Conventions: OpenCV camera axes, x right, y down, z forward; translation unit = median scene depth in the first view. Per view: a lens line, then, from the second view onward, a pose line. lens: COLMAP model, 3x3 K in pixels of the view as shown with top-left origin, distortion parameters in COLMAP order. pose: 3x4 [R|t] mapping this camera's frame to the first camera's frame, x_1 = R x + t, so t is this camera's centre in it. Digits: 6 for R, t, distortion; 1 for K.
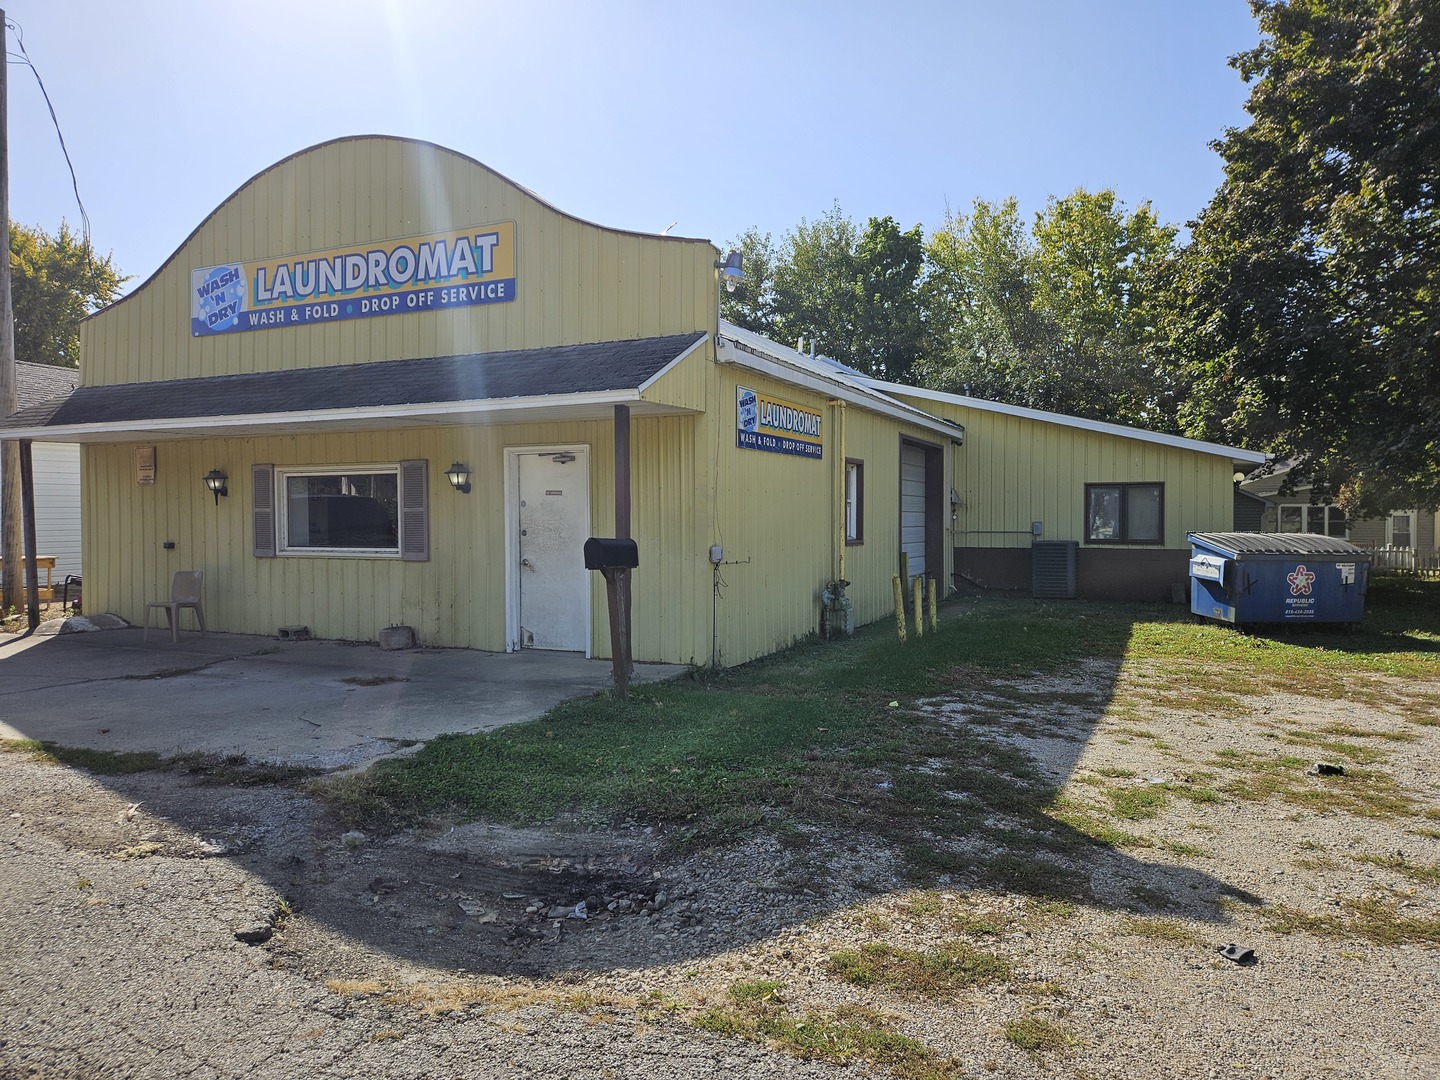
lens RADIAL K [[955.7, 0, 717.5], [0, 955.7, 534.4], [0, 0, 1]] dist [0.104303, -0.106322]
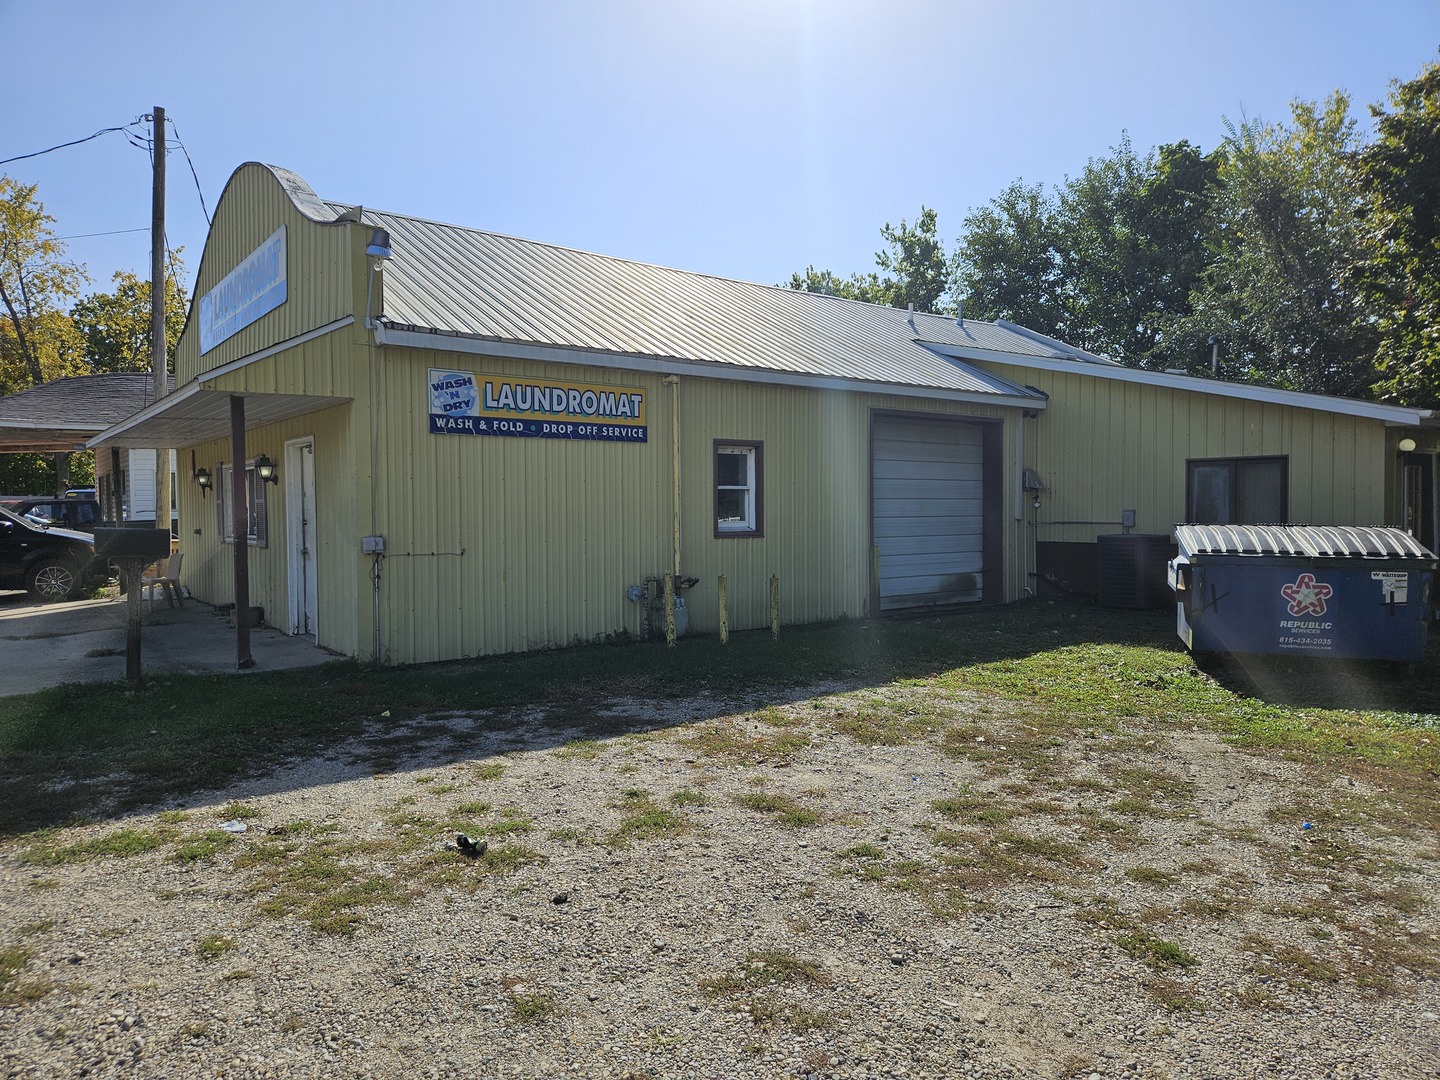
lens RADIAL K [[955.7, 0, 717.5], [0, 955.7, 534.4], [0, 0, 1]] dist [0.104303, -0.106322]
pose [[0.897069, 0.008860, -0.441801, 0.620913], [-0.003874, 0.999918, 0.012187, -0.002977], [0.441873, -0.009221, 0.897030, 0.235140]]
